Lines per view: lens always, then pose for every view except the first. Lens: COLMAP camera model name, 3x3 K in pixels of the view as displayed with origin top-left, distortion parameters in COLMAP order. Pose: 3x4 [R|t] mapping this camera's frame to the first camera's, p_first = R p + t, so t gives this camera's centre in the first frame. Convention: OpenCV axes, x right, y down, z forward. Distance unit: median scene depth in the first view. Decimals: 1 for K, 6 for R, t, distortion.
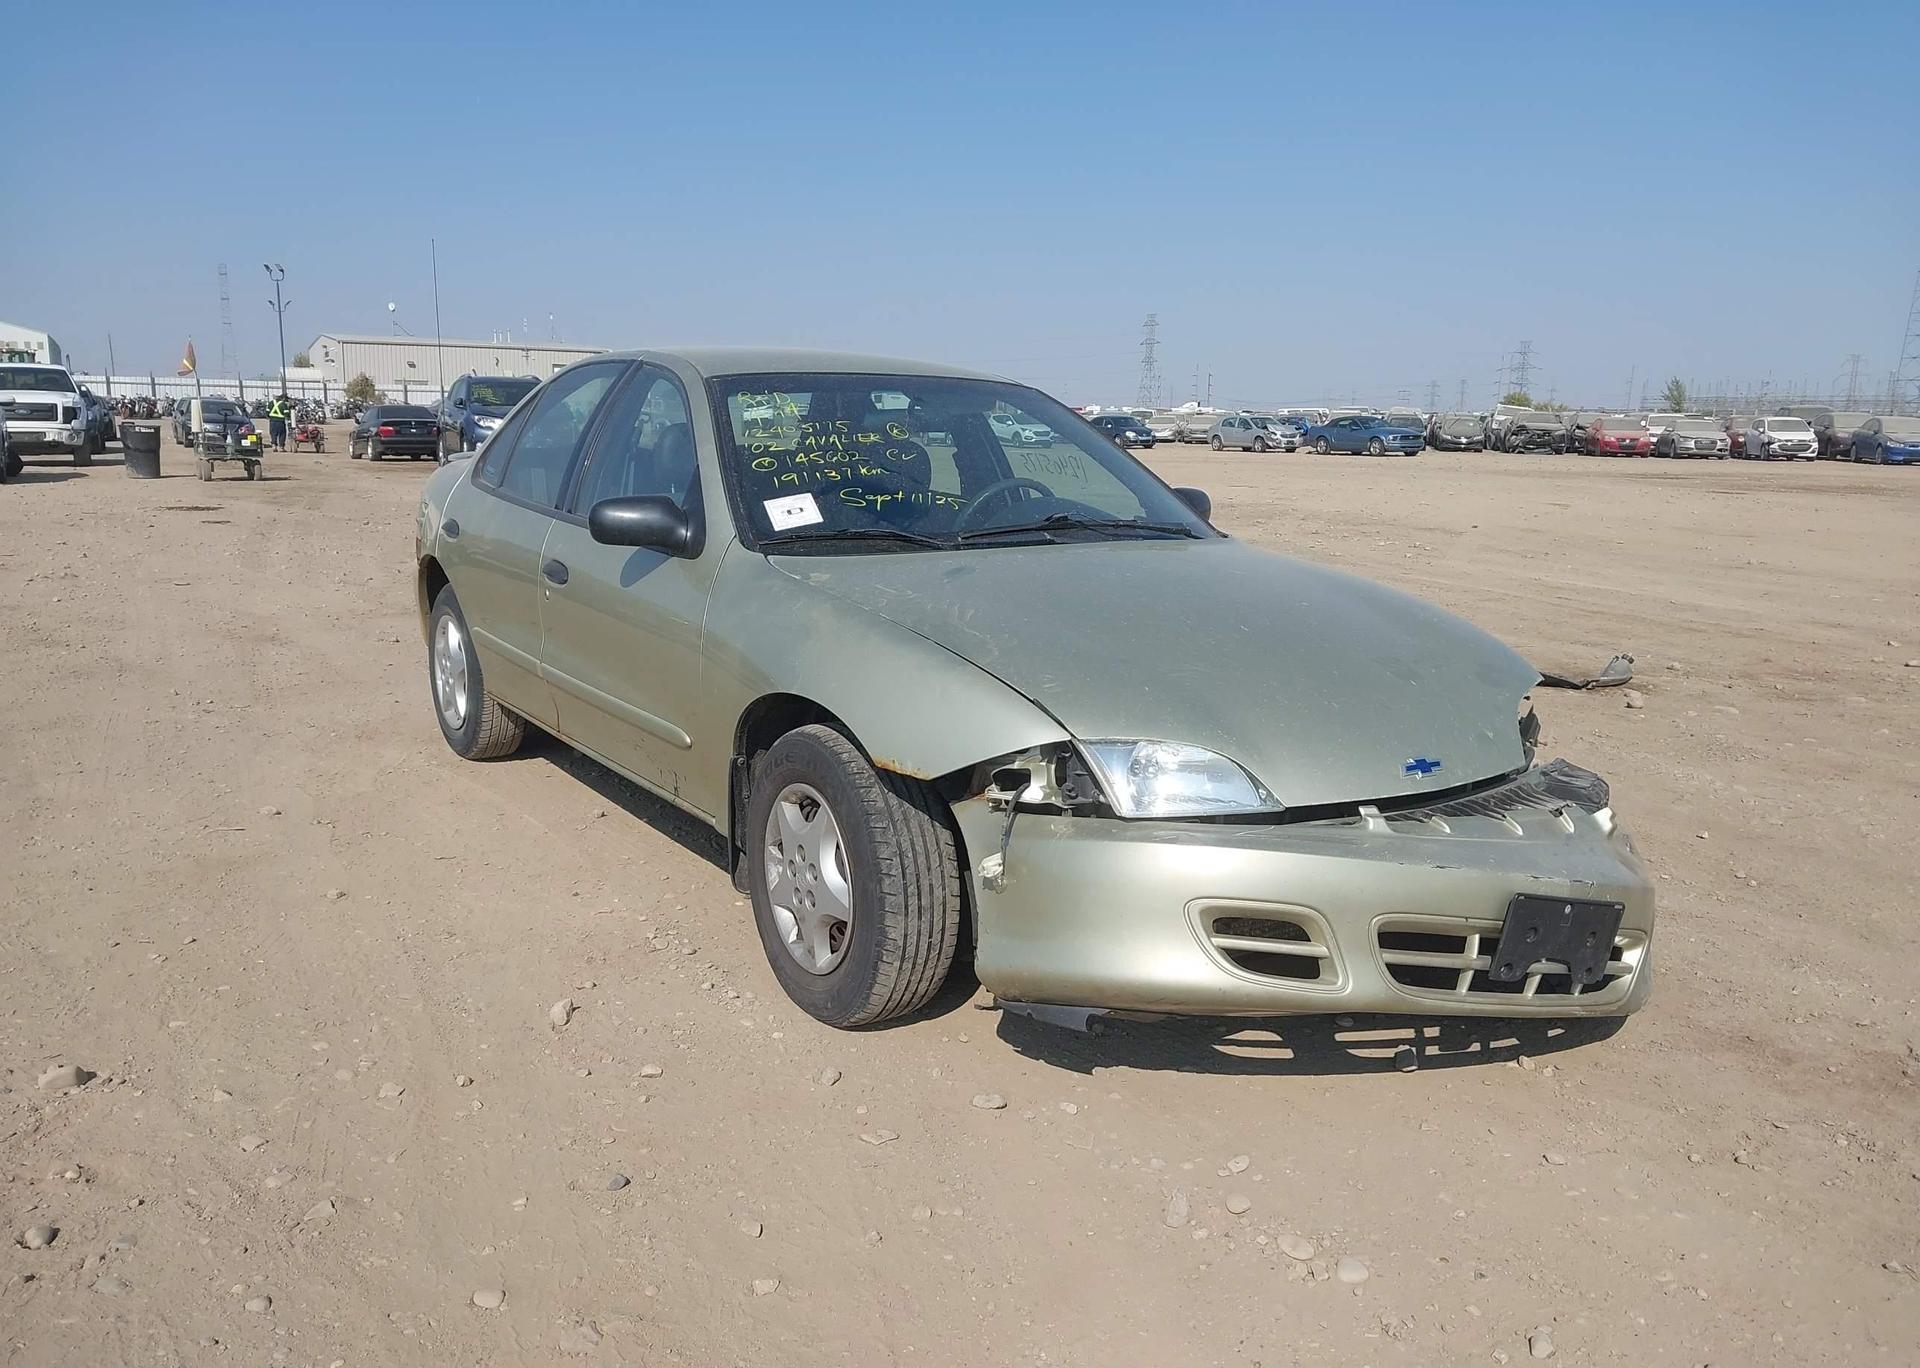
lens RADIAL K [[1508.2, 0, 934.7], [0, 1508.2, 702.4], [0, 0, 1]] dist [0.037820, -0.063293]
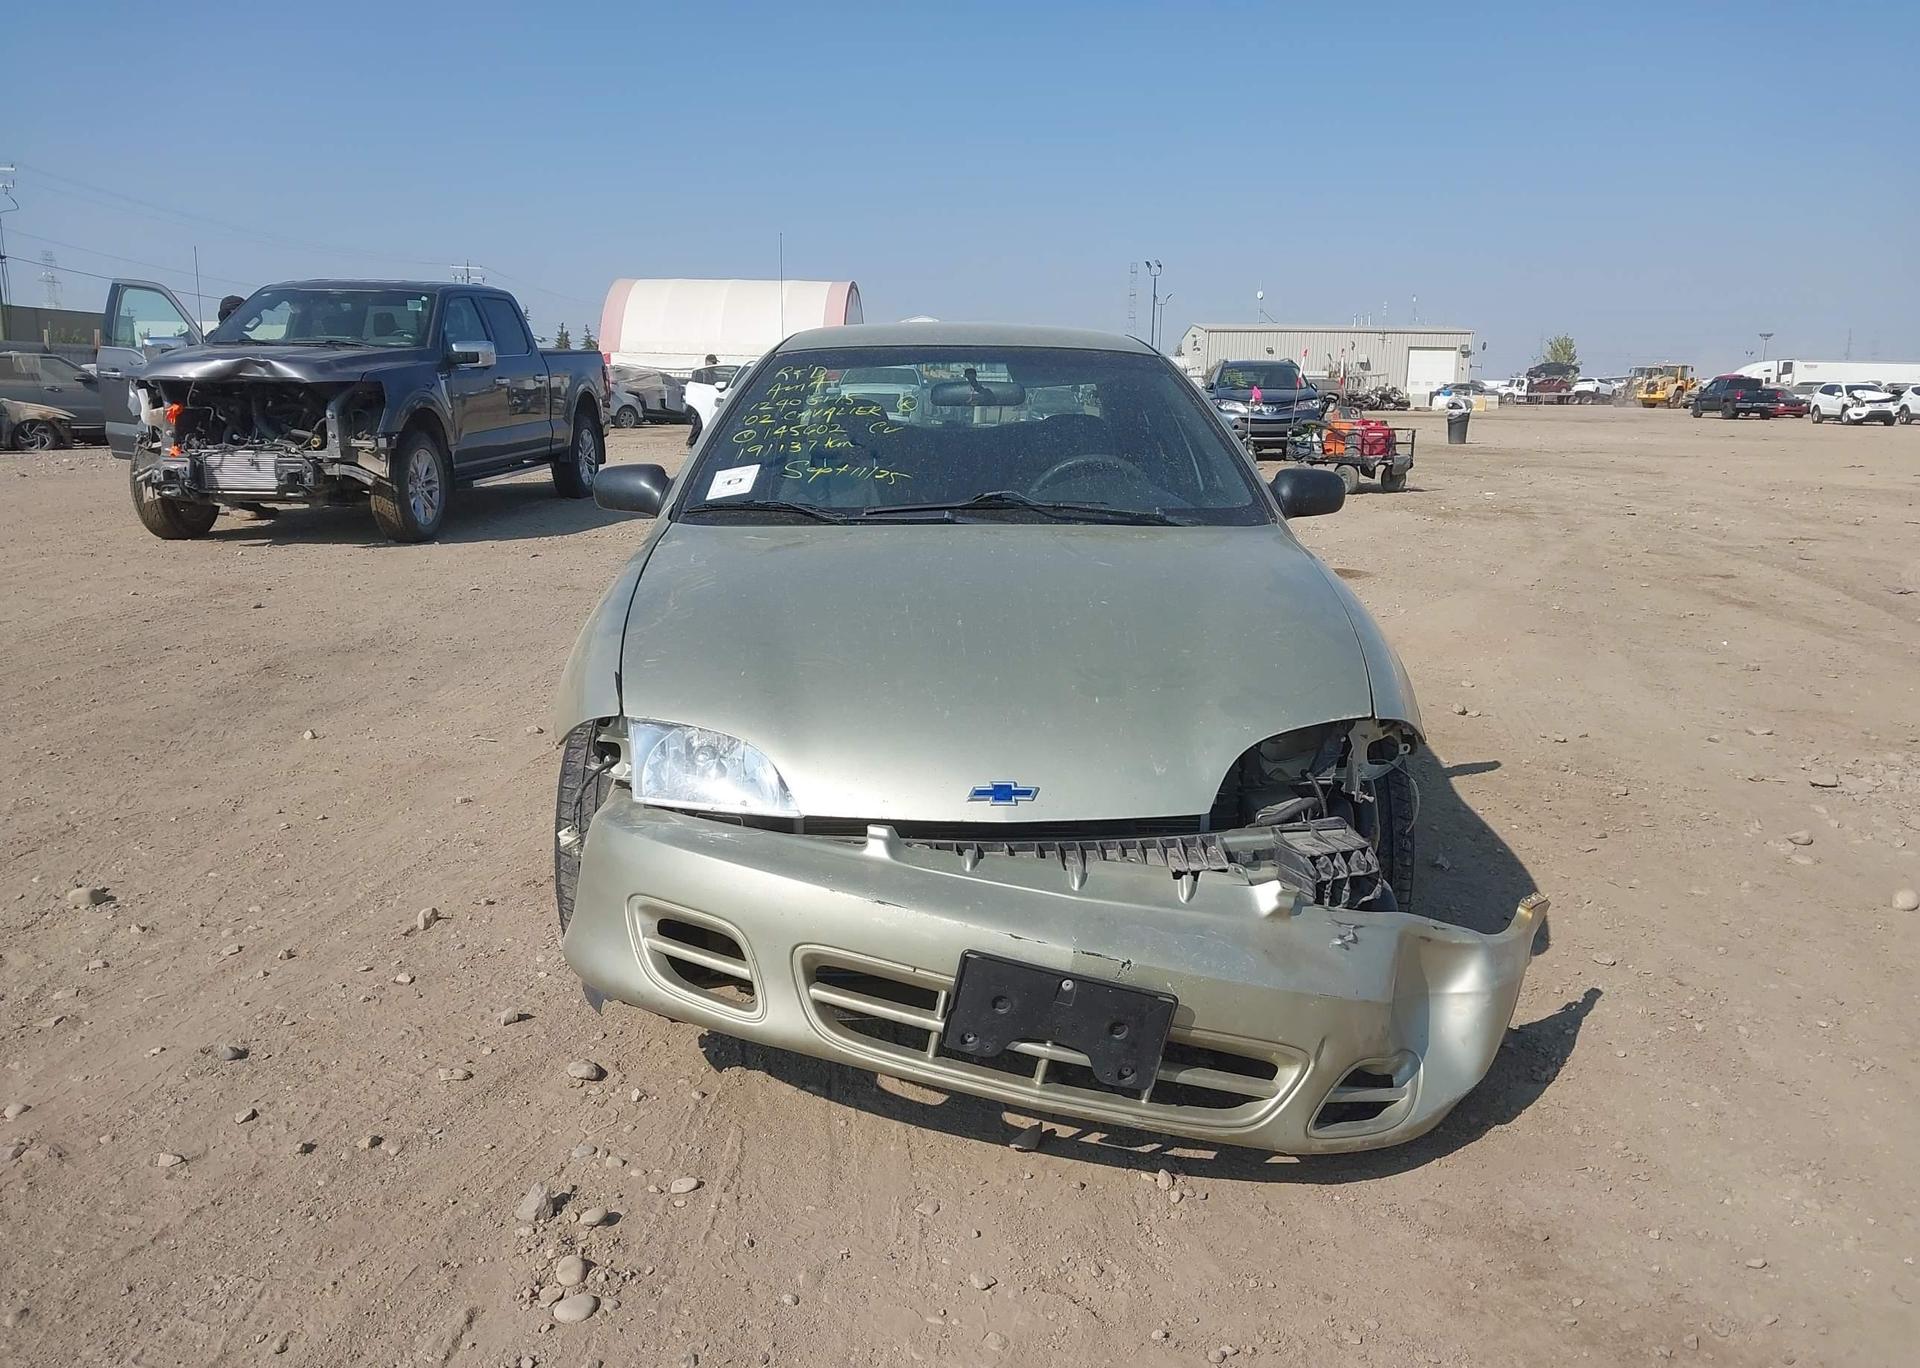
lens RADIAL K [[1508.2, 0, 929.7], [0, 1508.2, 711.1], [0, 0, 1]] dist [0.037820, -0.063293]
pose [[0.847950, 0.099754, -0.520606, 0.726699], [-0.091710, 0.994930, 0.041265, -0.034667], [0.522083, 0.012754, 0.852799, 0.258235]]
